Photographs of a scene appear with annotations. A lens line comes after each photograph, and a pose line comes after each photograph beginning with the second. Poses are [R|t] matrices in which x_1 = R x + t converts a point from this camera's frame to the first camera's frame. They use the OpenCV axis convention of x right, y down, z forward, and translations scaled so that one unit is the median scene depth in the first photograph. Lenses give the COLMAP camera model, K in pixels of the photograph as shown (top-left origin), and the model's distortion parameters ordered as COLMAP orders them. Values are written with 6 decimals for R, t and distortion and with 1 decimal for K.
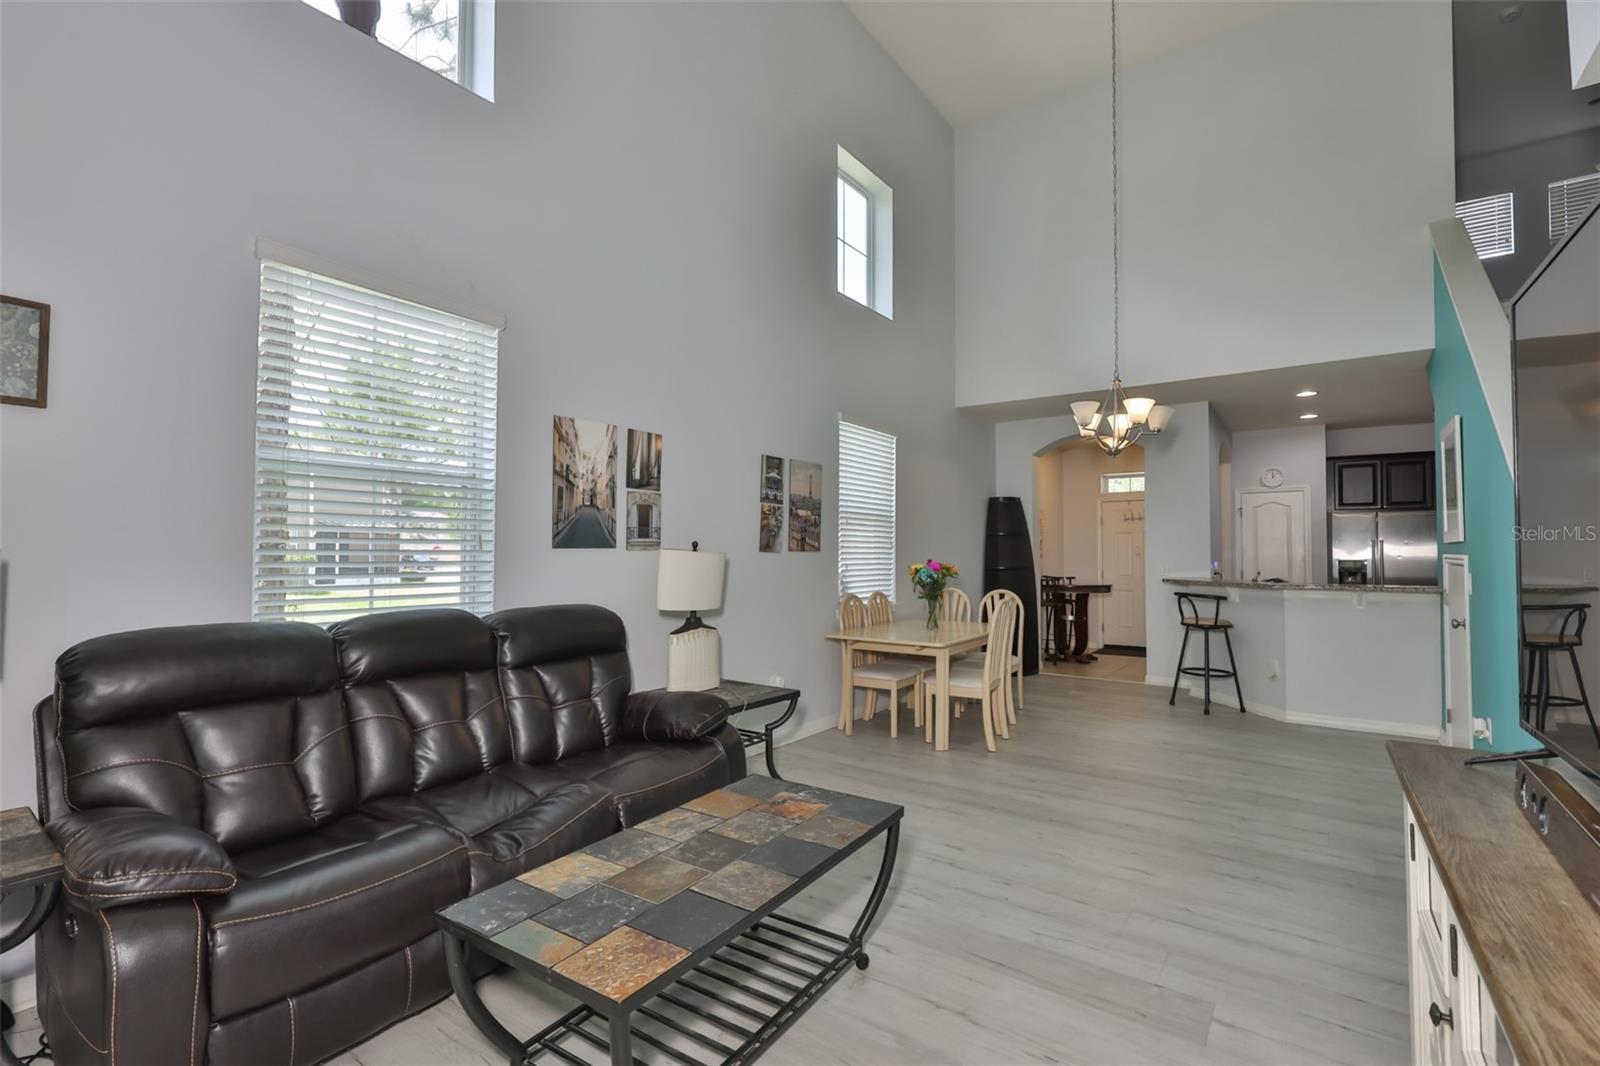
lens RADIAL K [[718.1, 0, 806.2], [0, 718.1, 534.6], [0, 0, 1]] dist [-0.002664, -0.000287]
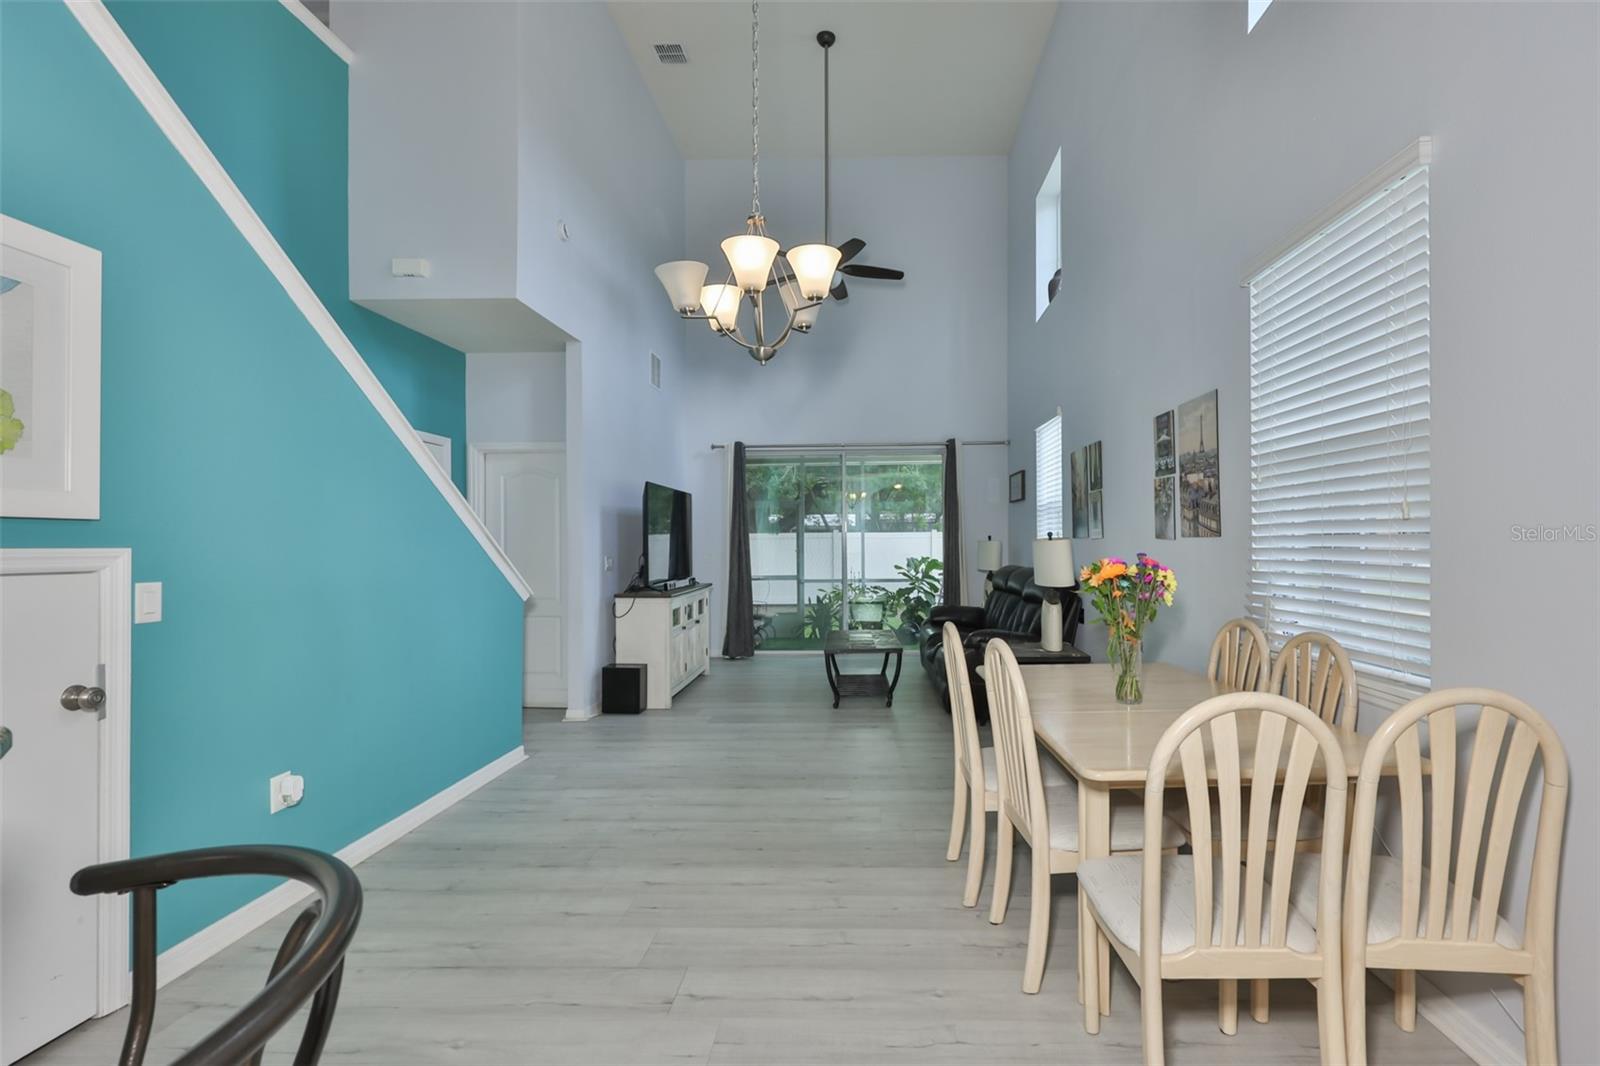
lens RADIAL K [[702.7, 0, 846.3], [0, 702.7, 542.6], [0, 0, 1]] dist [0.002069, 0.000484]
pose [[-0.835721, 0.005031, -0.549131, 0.656942], [0.021703, 0.999479, -0.023873, 0.039591], [0.548725, -0.031869, -0.835395, 1.451864]]
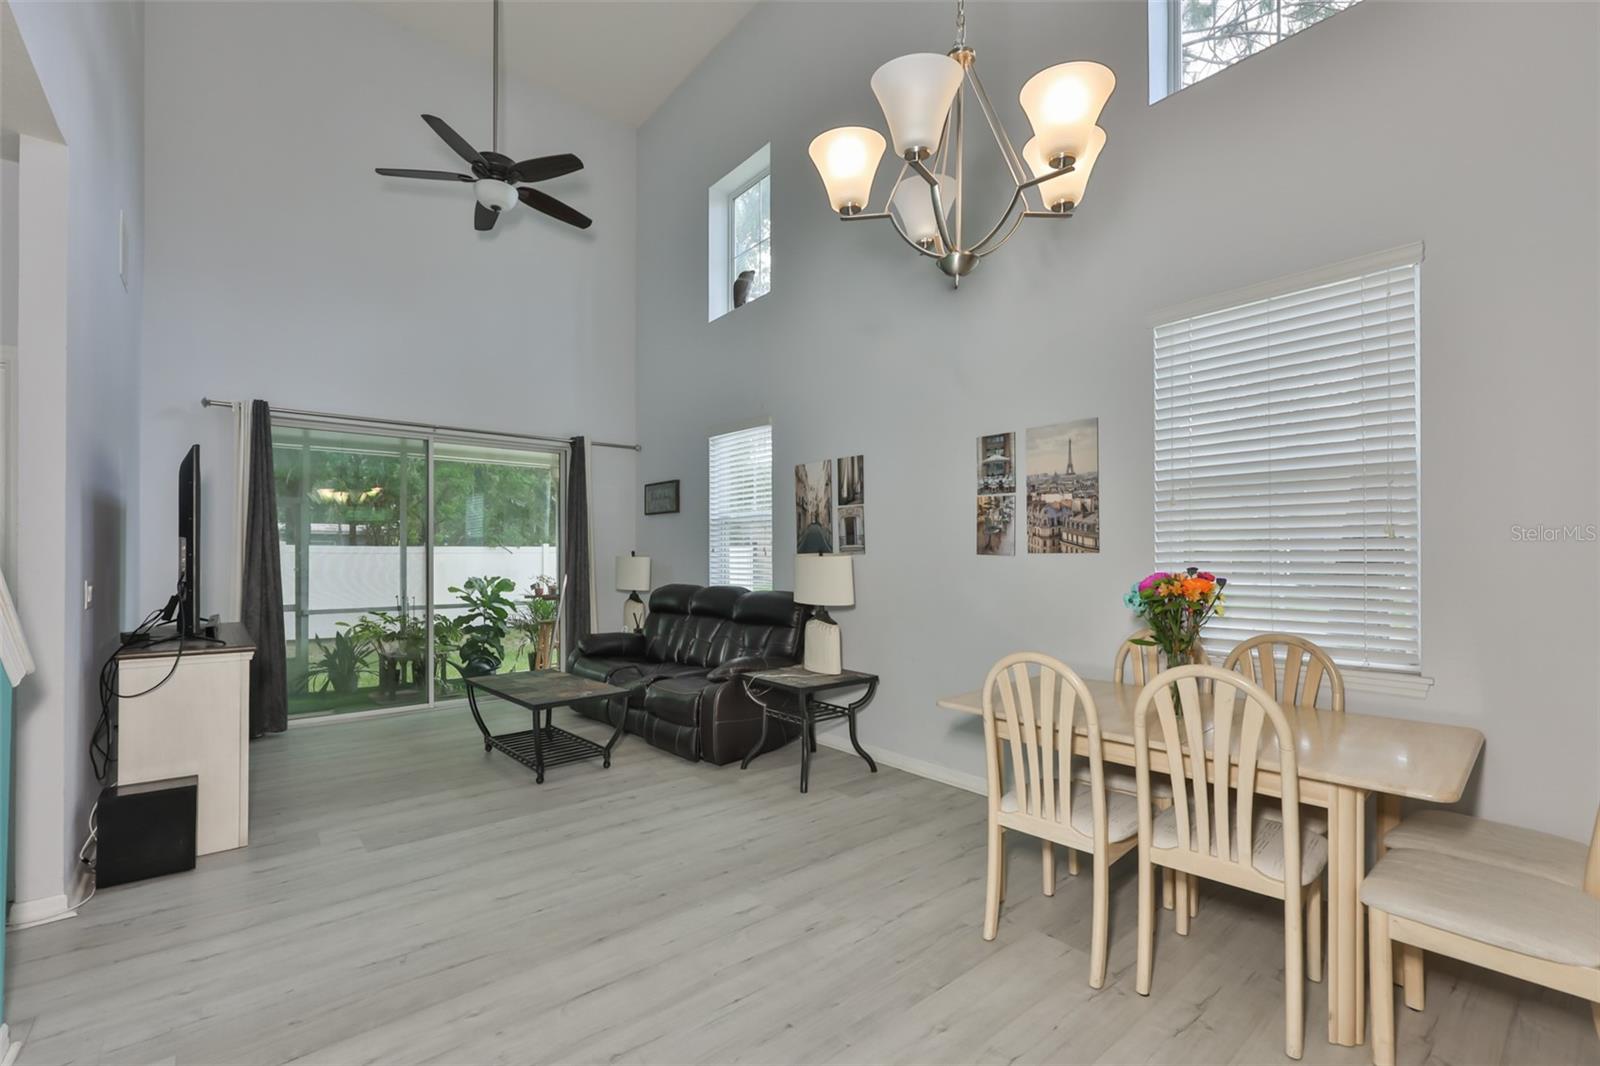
lens RADIAL K [[698.1, 0, 795.5], [0, 698.1, 555.5], [0, 0, 1]] dist [-0.000901, 0.000039]
pose [[-0.262051, -0.003469, -0.965048, 0.768905], [0.029273, 0.999505, -0.011541, 0.028127], [0.964610, -0.031275, -0.261820, 0.994577]]
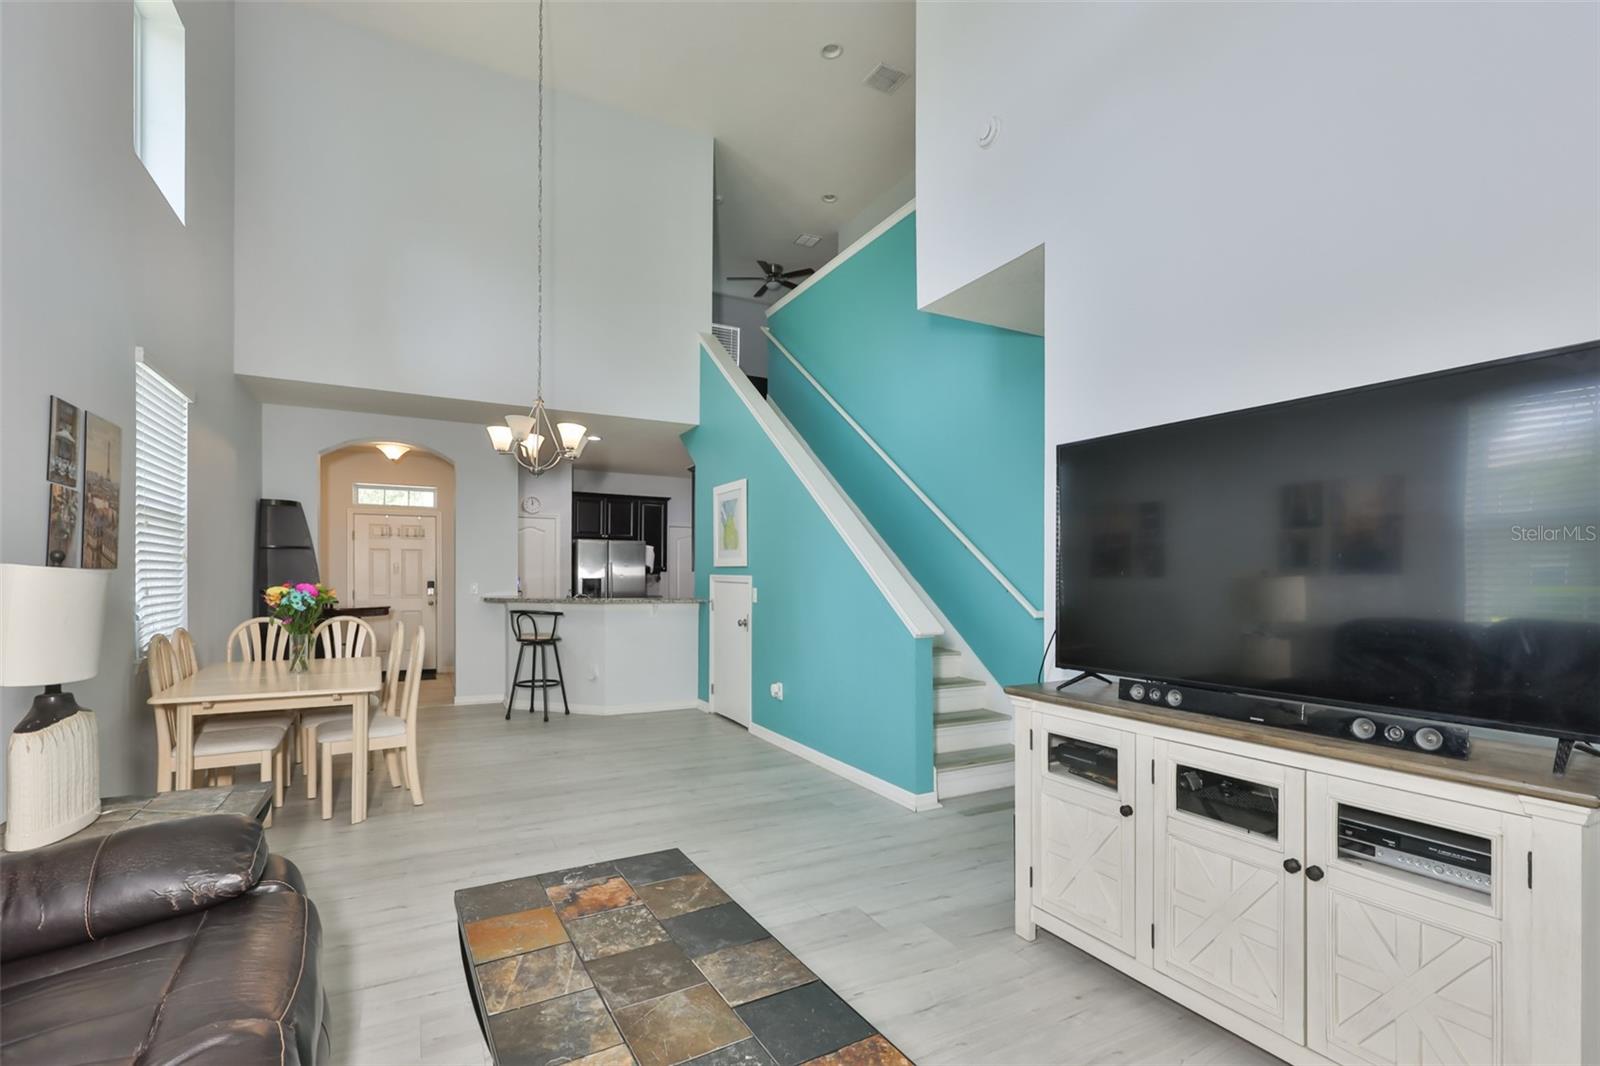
lens RADIAL K [[721.2, 0, 804.3], [0, 721.2, 576.5], [0, 0, 1]] dist [0.000316, 0.000229]
pose [[0.441665, -0.001318, 0.897179, -0.304072], [-0.029285, 0.999445, 0.015884, 0.003708], [-0.896702, -0.033289, 0.441381, 0.218683]]
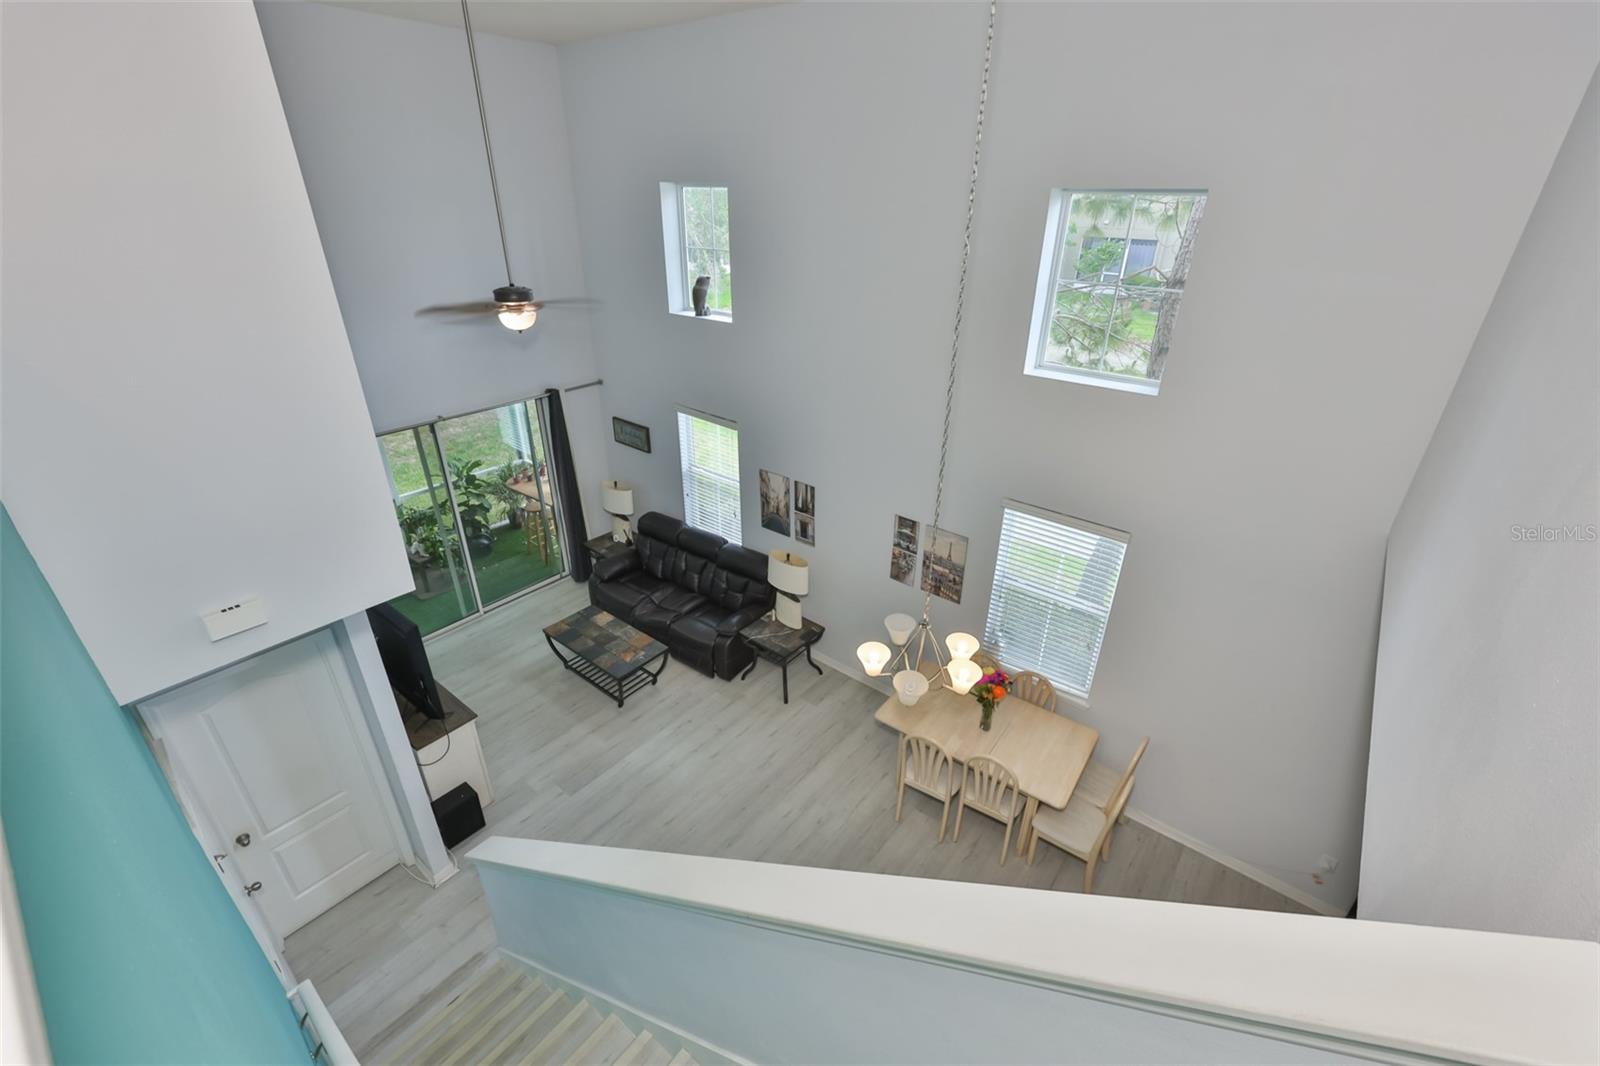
lens RADIAL K [[687.0, 0, 800.0], [0, 687.0, 533.0], [0, 0, 1]] dist [-0.000930, -0.000020]
pose [[-0.067093, 0.455391, -0.887760, 1.062661], [0.023052, 0.890235, 0.454918, -0.646723], [0.997480, 0.010057, -0.070226, 0.905974]]
